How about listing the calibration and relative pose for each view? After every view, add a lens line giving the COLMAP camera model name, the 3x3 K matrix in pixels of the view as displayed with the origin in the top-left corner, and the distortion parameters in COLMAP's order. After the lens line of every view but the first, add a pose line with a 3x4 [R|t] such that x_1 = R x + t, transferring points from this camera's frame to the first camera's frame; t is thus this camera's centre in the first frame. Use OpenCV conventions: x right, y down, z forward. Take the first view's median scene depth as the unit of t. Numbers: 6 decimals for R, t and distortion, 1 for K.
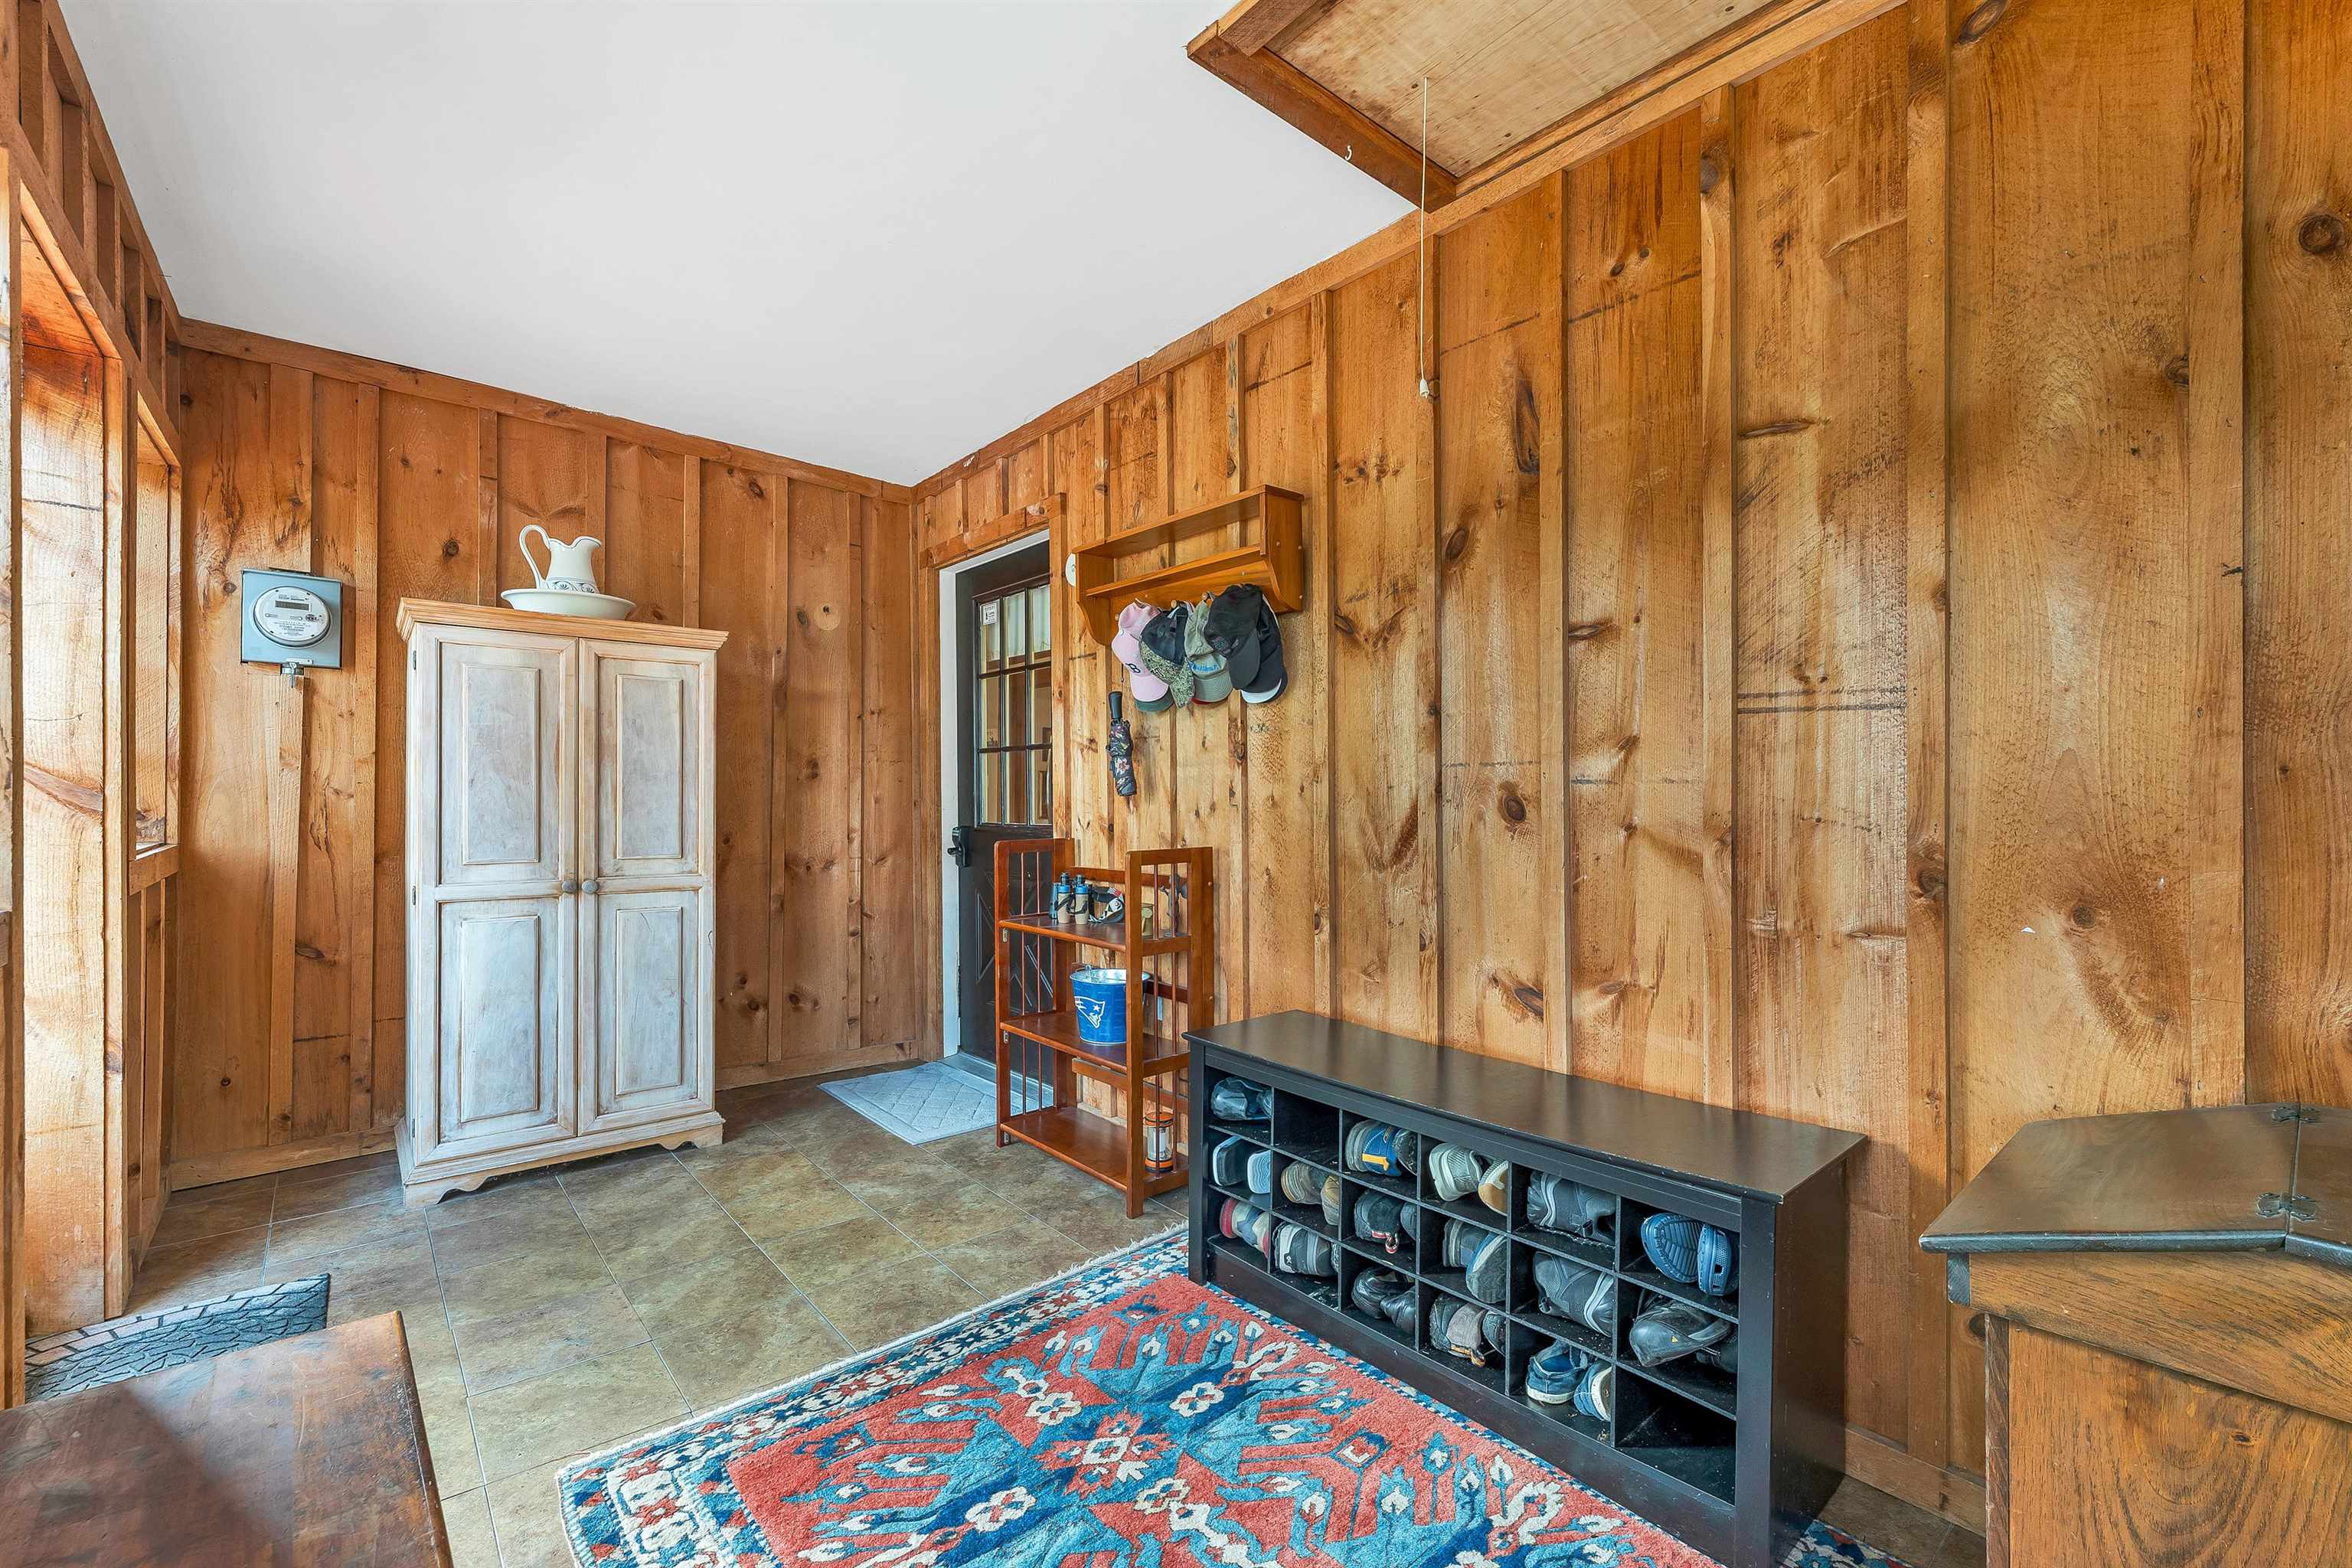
lens RADIAL K [[968.8, 0, 1168.3], [0, 968.8, 782.6], [0, 0, 1]] dist [0.002676, -0.000019]
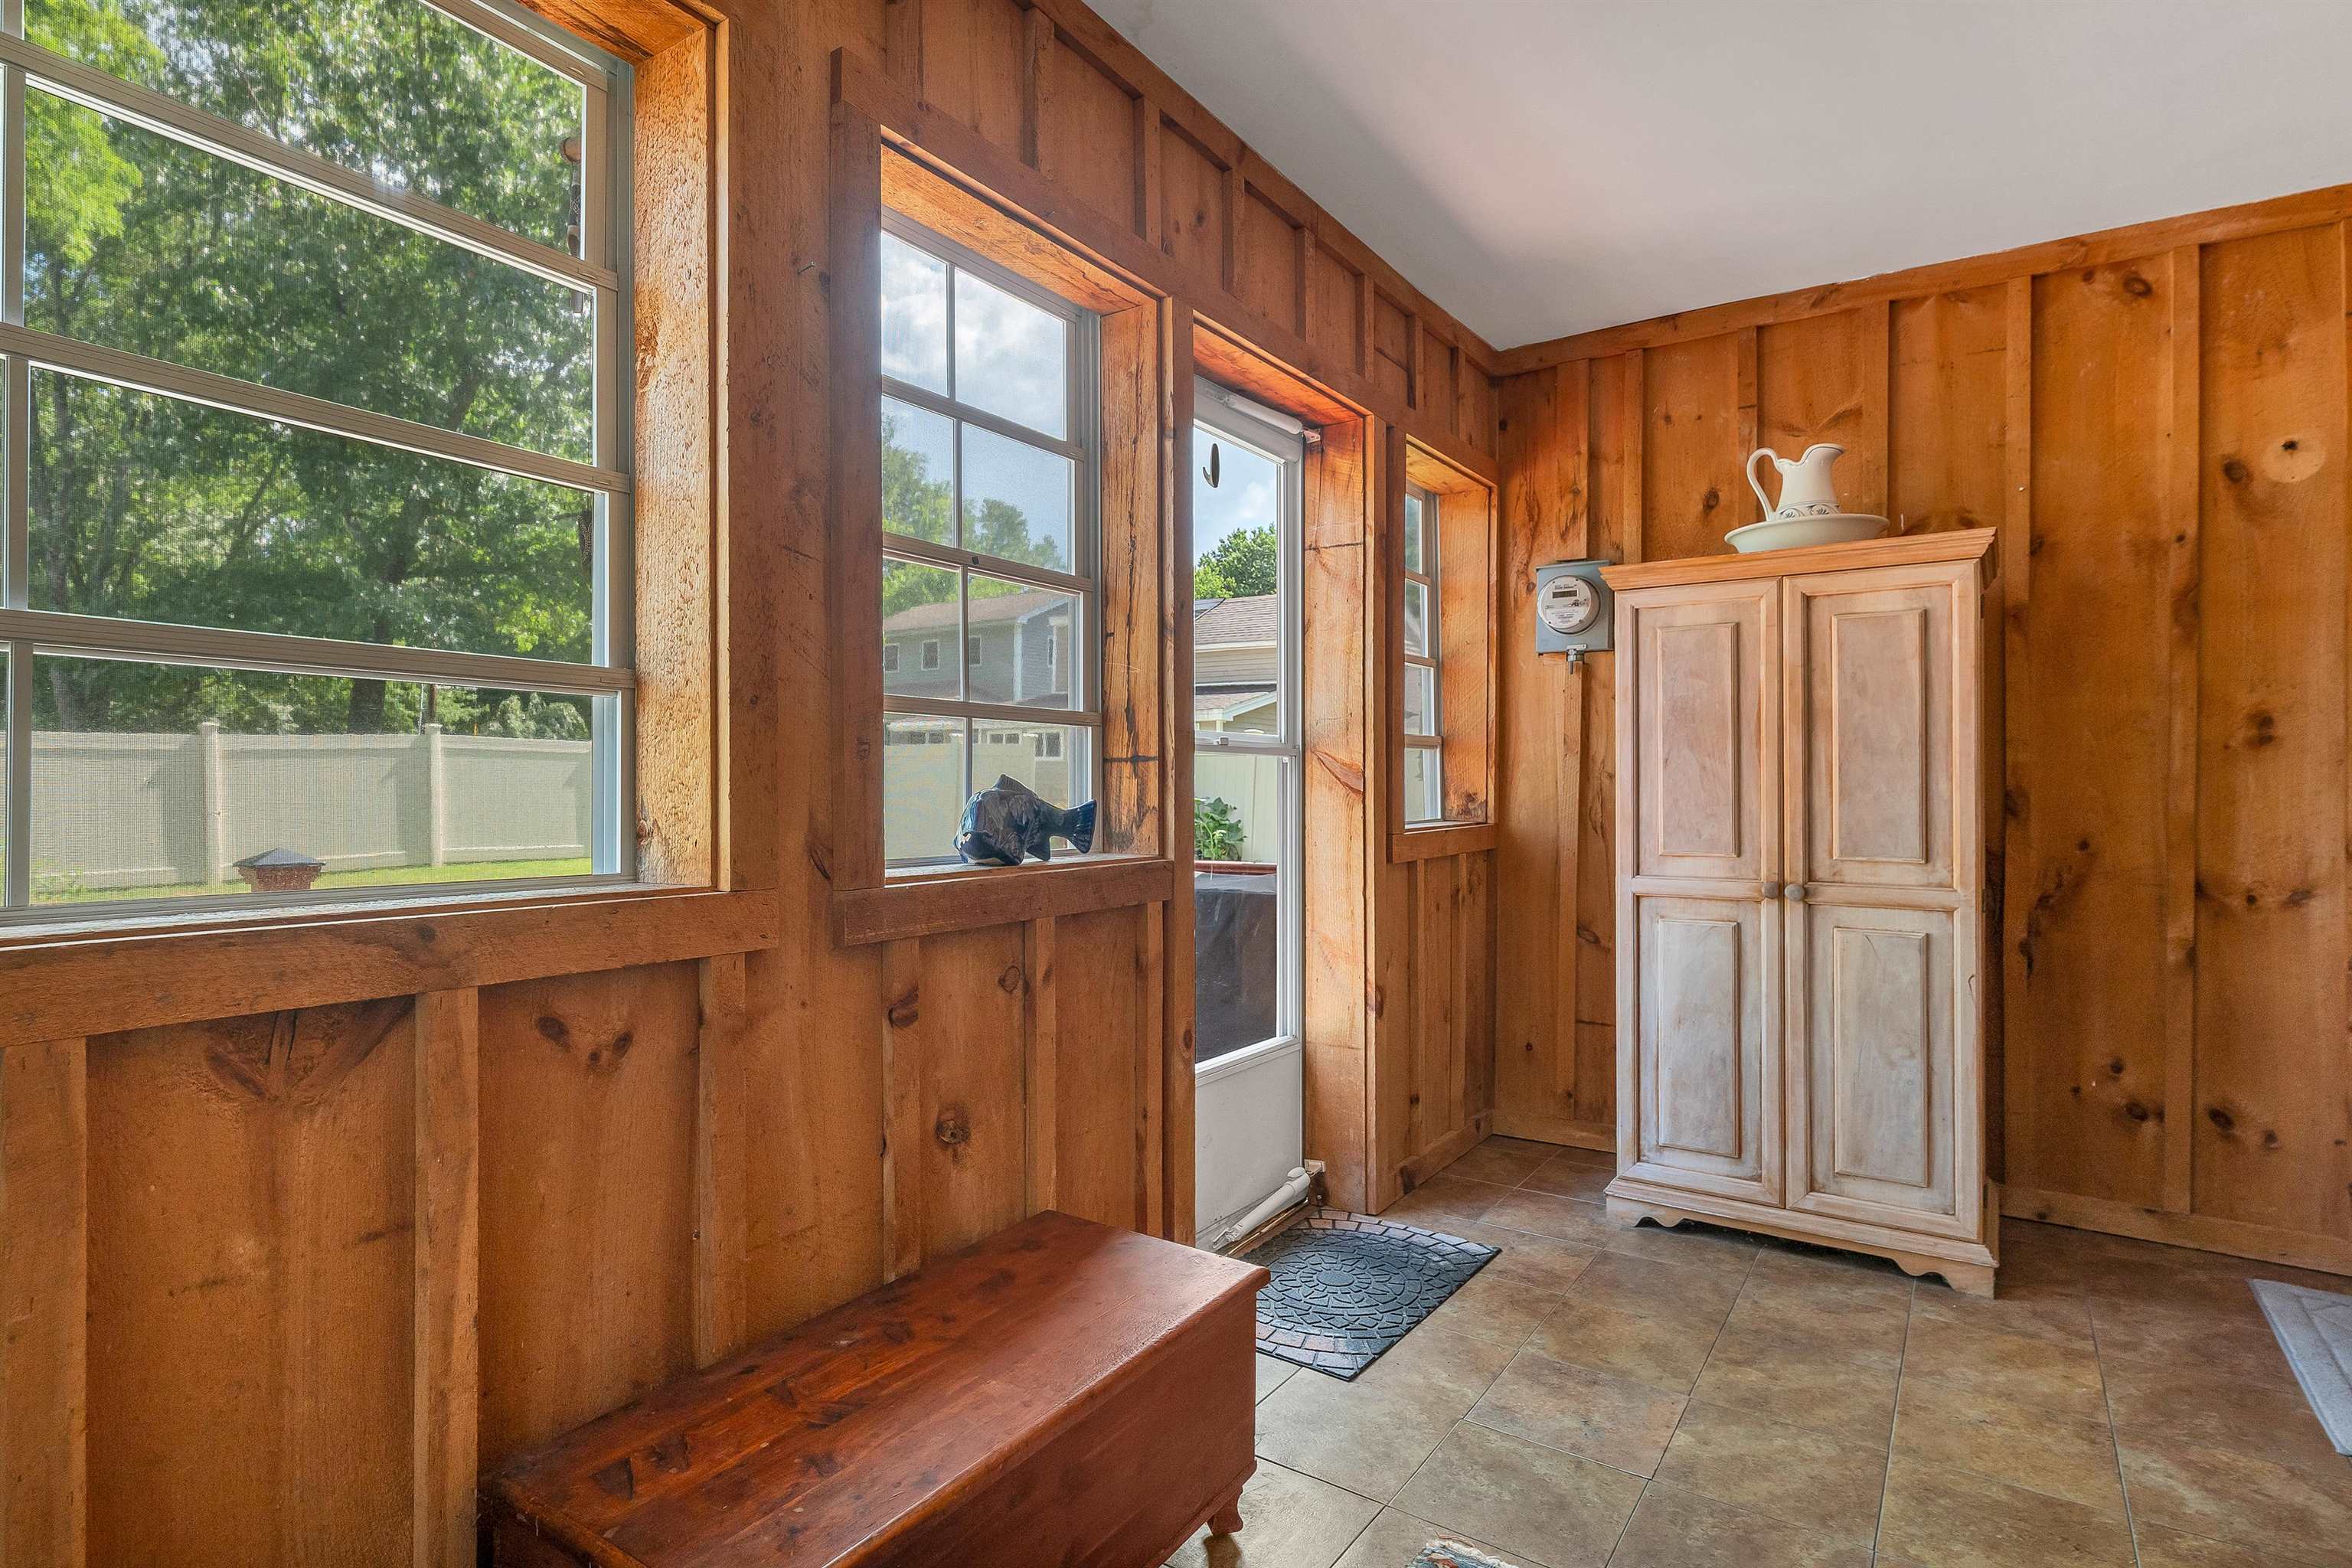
lens RADIAL K [[1187.1, 0, 1182.5], [0, 1187.1, 773.6], [0, 0, 1]] dist [-0.001241, 0.000370]
pose [[0.282095, -0.016051, -0.959252, 0.180080], [0.016259, 0.999796, -0.011948, 0.015062], [0.959249, -0.012226, 0.282298, 0.258941]]
